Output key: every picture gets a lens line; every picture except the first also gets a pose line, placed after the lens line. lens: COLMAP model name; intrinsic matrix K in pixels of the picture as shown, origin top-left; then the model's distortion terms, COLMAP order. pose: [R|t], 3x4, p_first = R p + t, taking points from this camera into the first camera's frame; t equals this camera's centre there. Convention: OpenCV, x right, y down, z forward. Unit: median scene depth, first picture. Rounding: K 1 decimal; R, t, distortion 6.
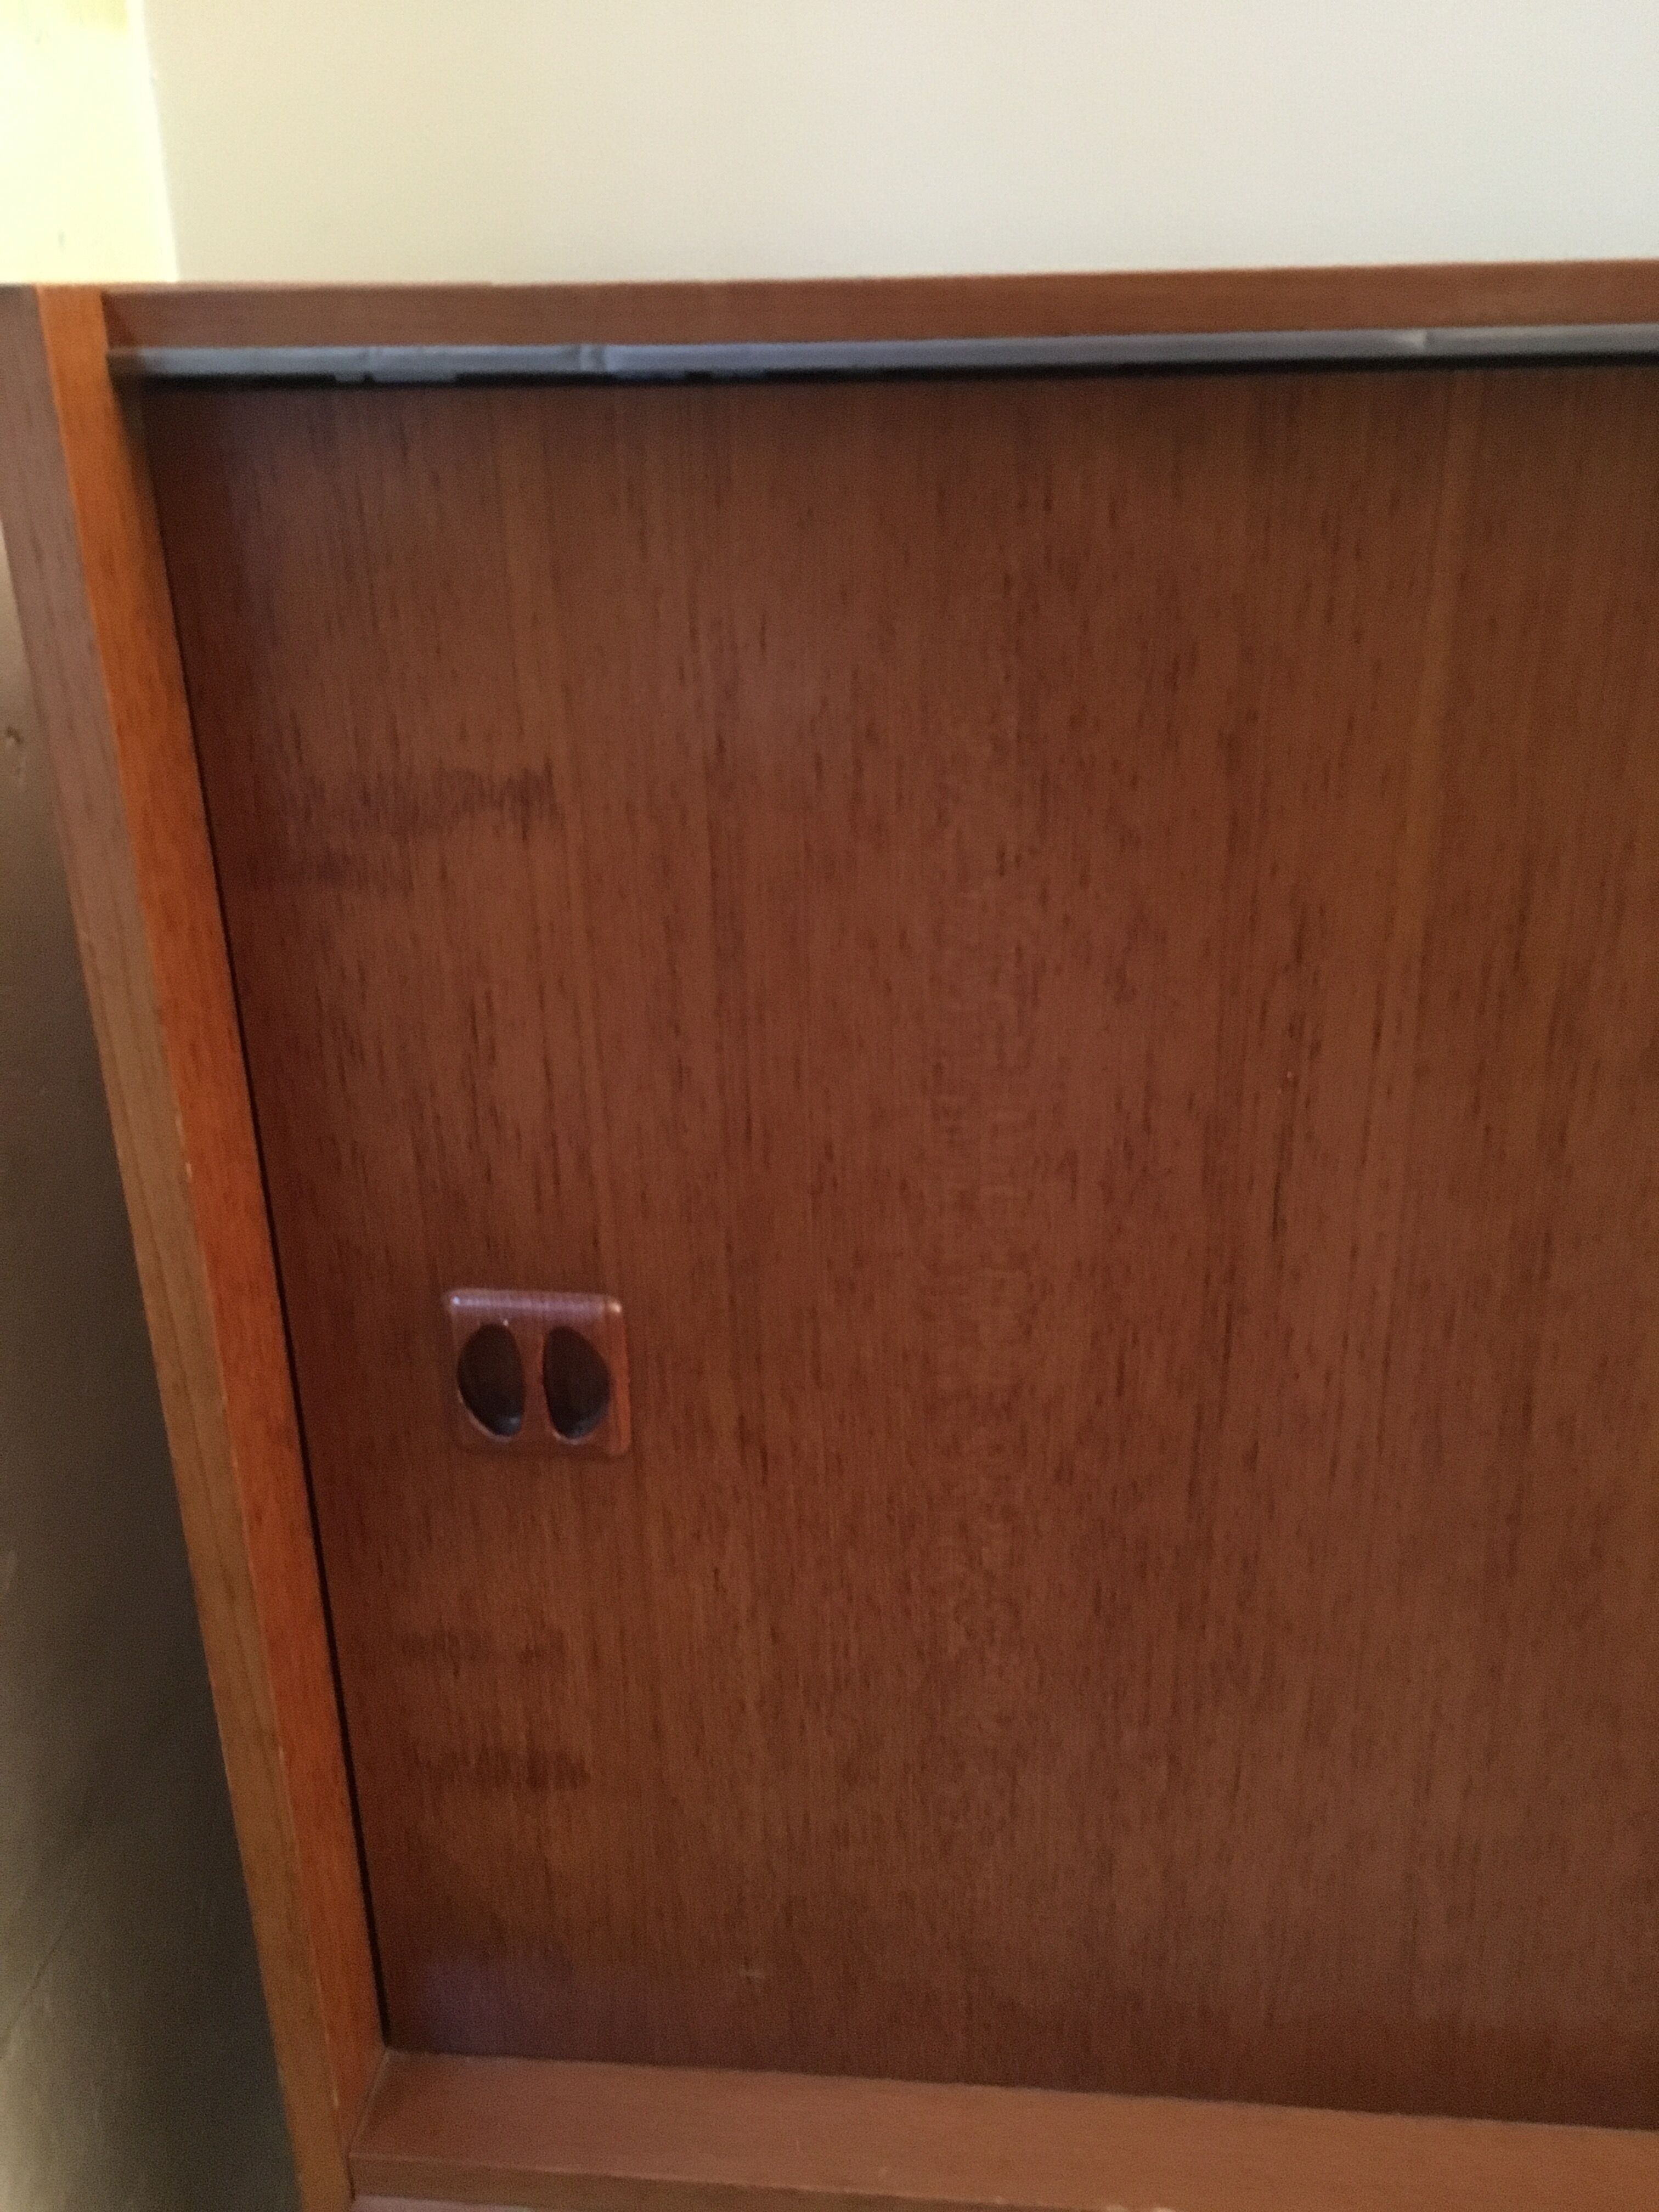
lens RADIAL K [[1885.7, 0, 833.4], [0, 1885.7, 1091.5], [0, 0, 1]] dist [0.061459, -0.079685]
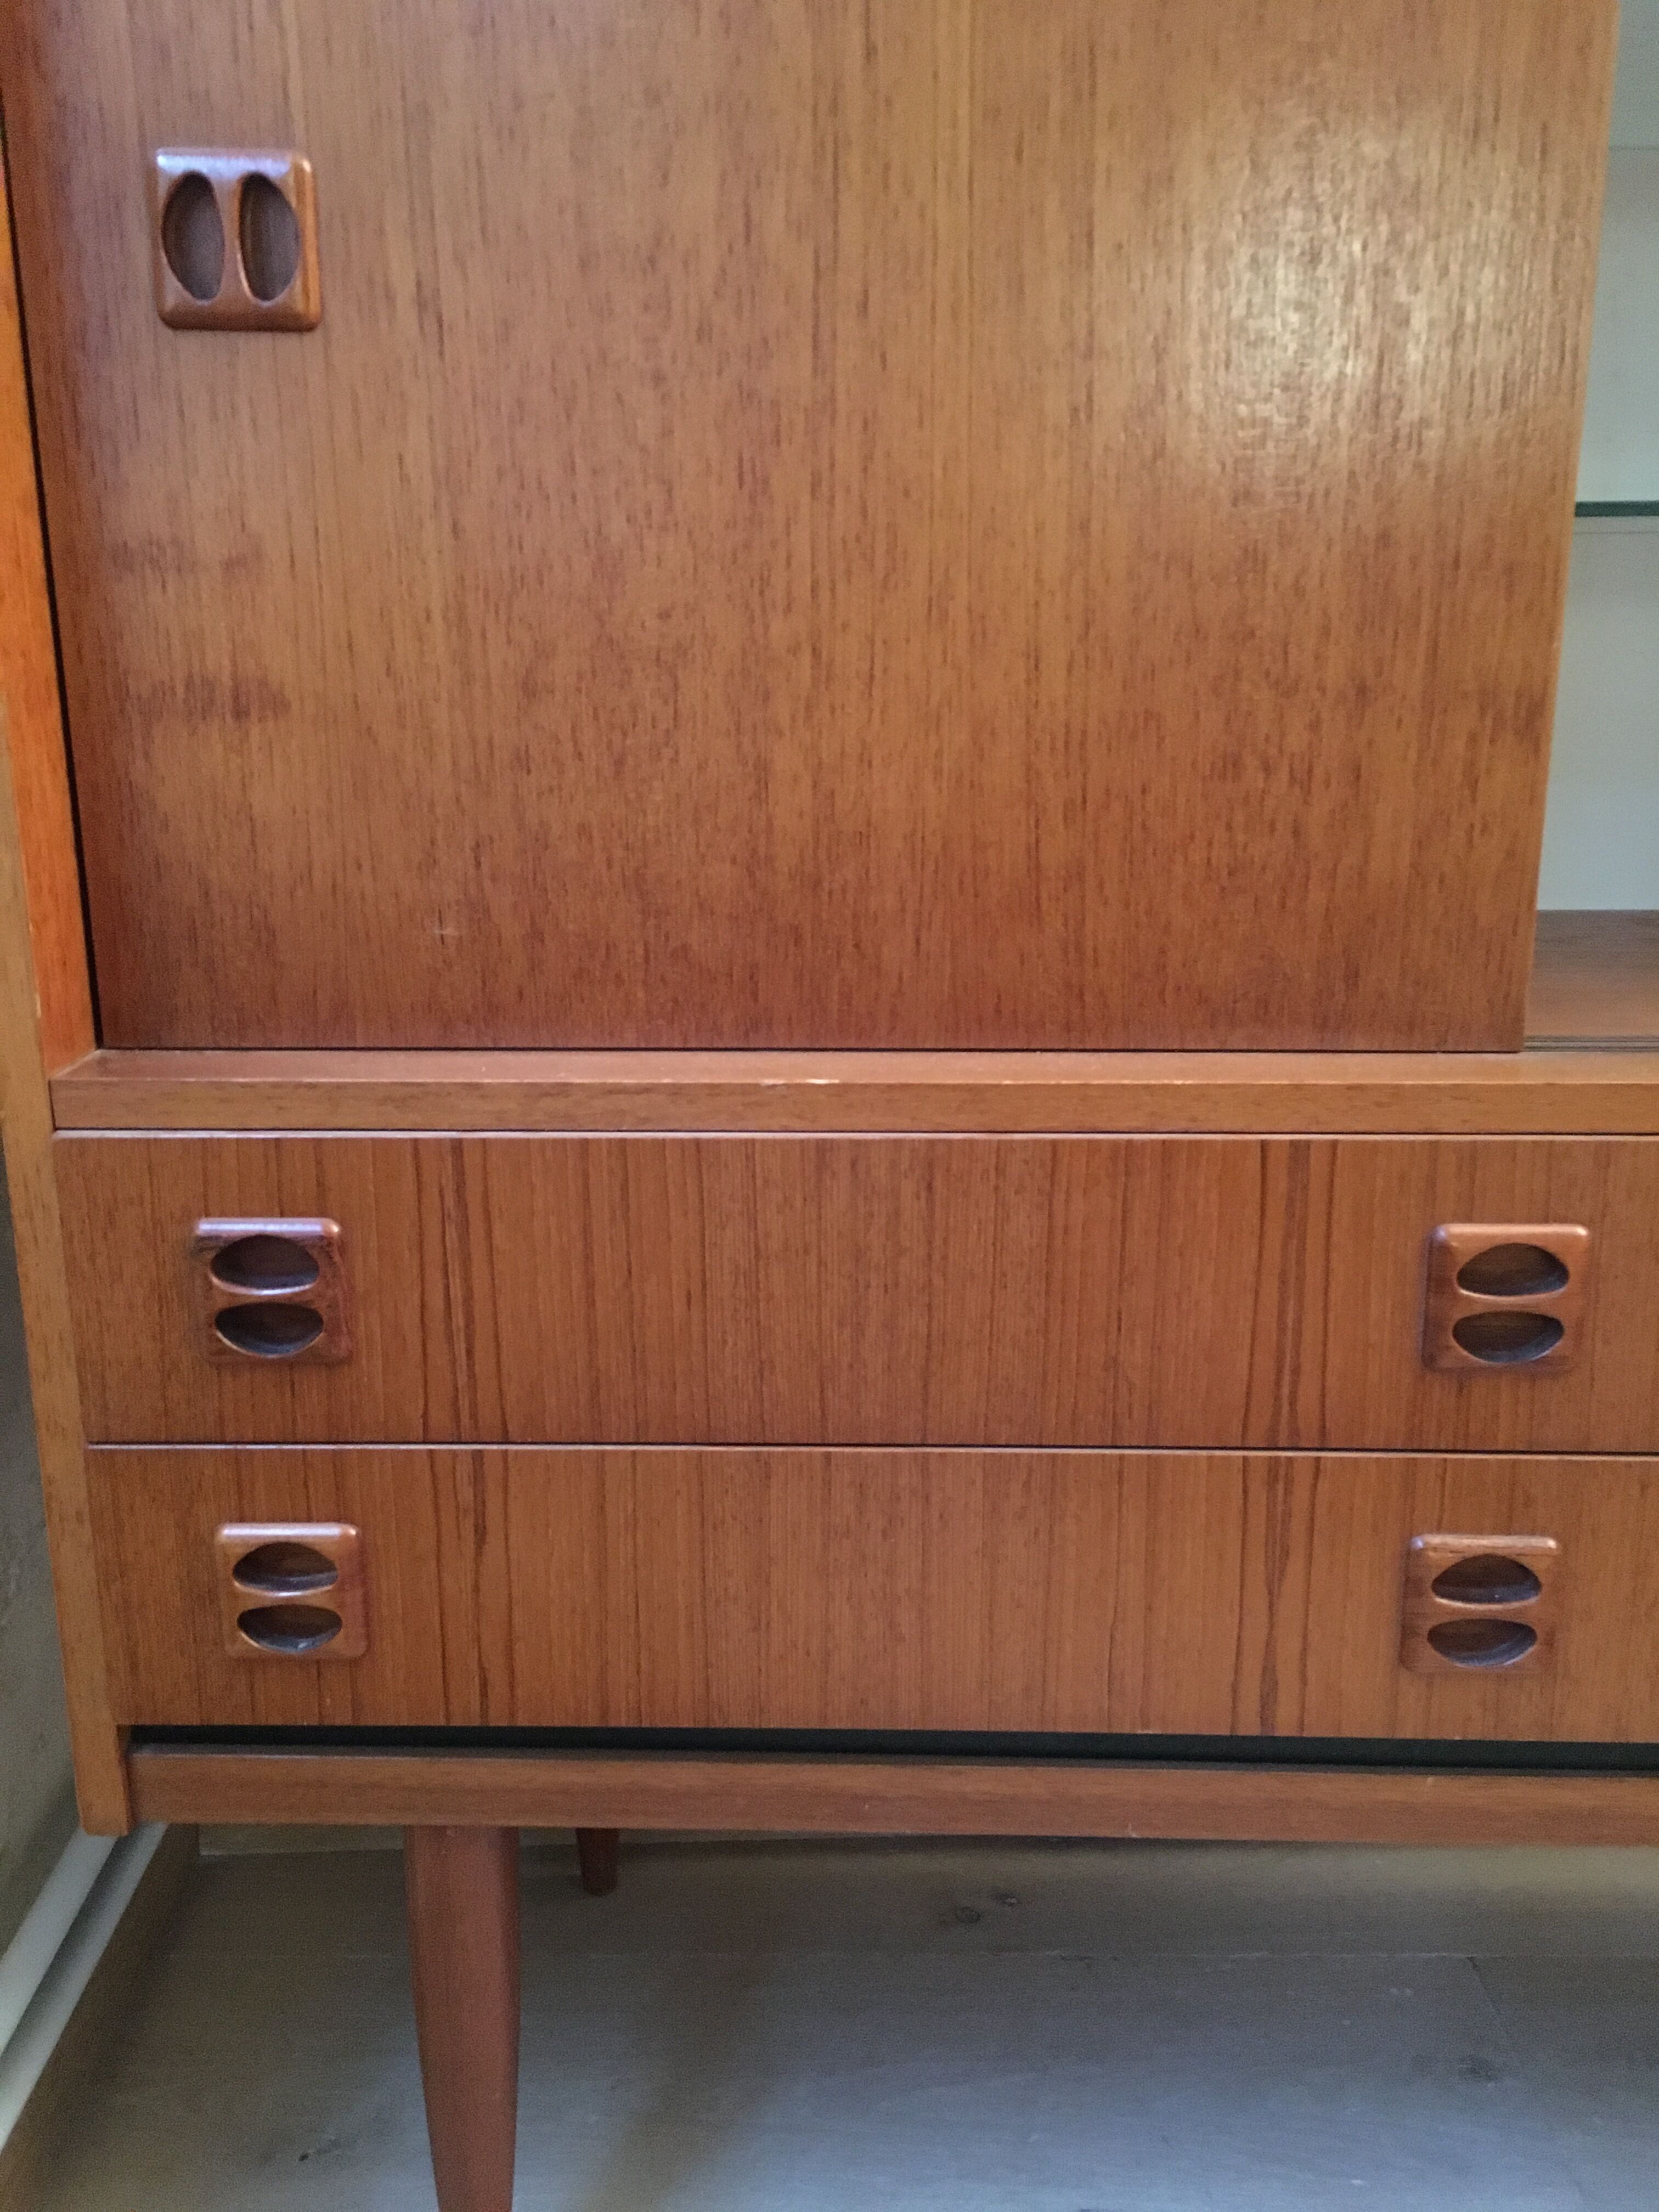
lens RADIAL K [[1885.7, 0, 833.4], [0, 1885.7, 1091.5], [0, 0, 1]] dist [0.061459, -0.079685]
pose [[0.997680, -0.003580, 0.067991, 0.117226], [0.013148, 0.989951, -0.140797, 0.798822], [-0.066804, 0.141365, 0.987701, -0.071611]]
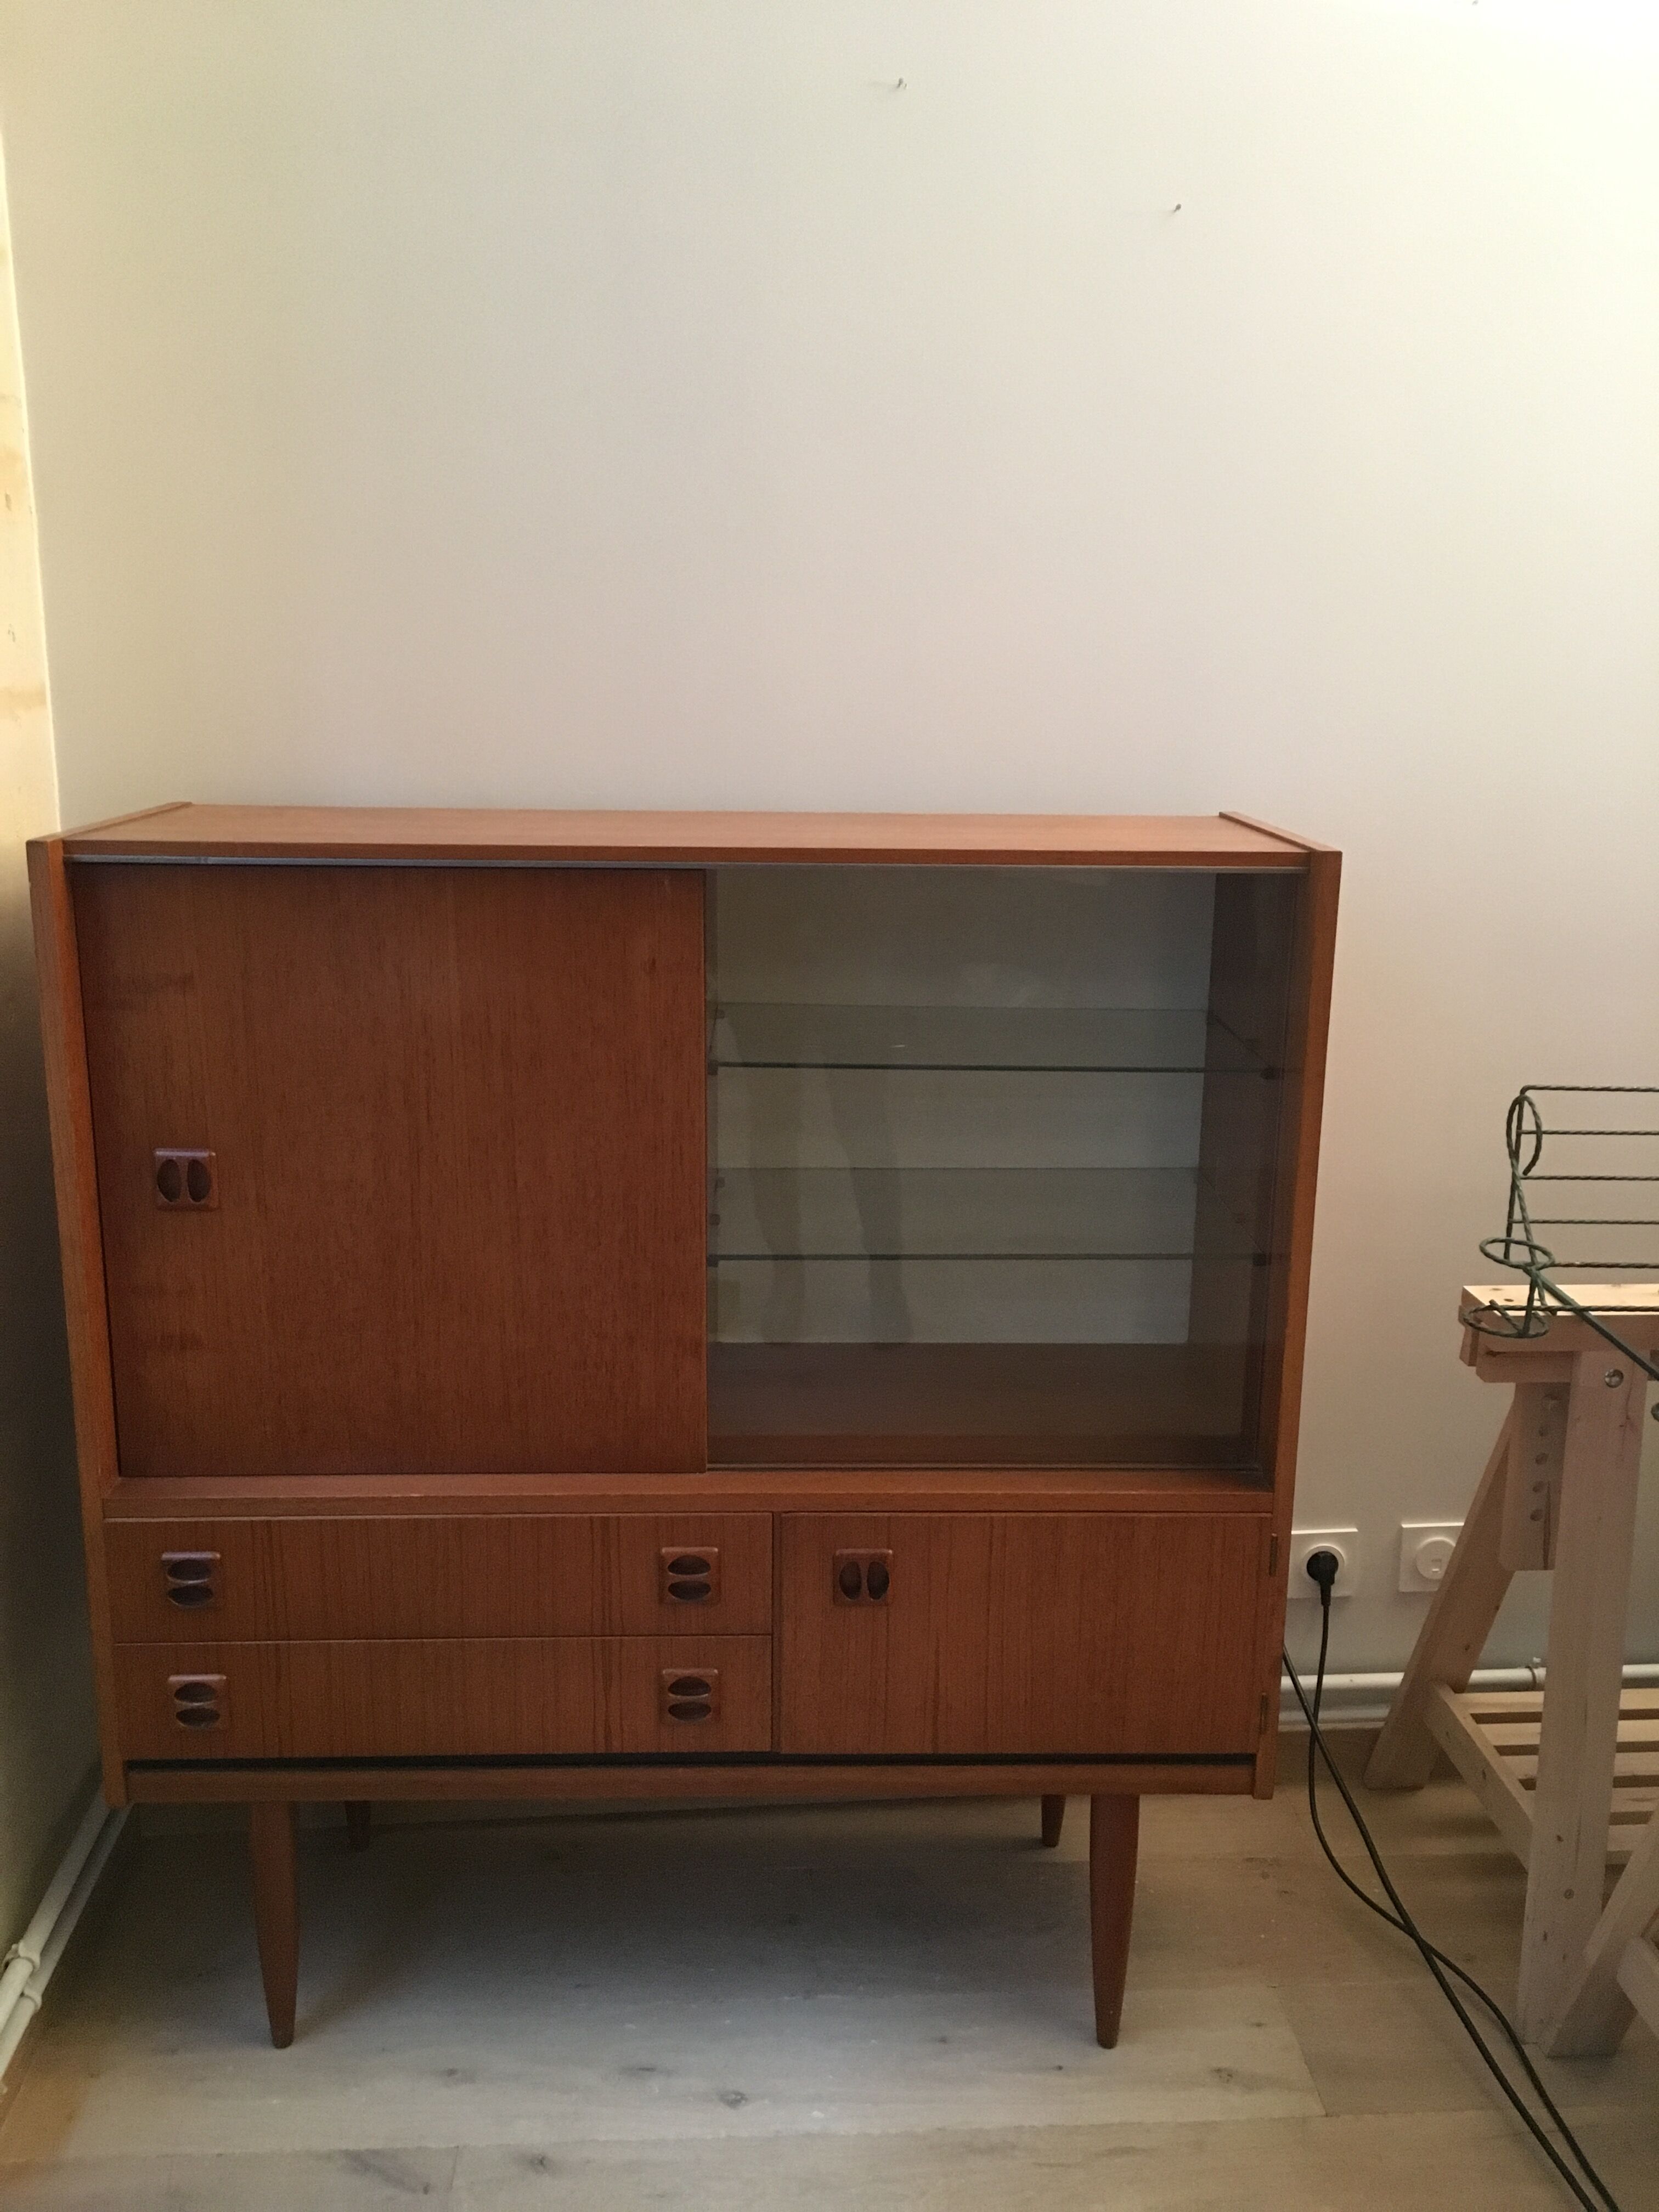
lens RADIAL K [[1885.7, 0, 833.4], [0, 1885.7, 1091.5], [0, 0, 1]] dist [0.061459, -0.079685]
pose [[0.991758, -0.001248, 0.128119, 0.454255], [0.022620, 0.985951, -0.165498, 0.513595], [-0.126113, 0.167032, 0.977853, -1.987887]]
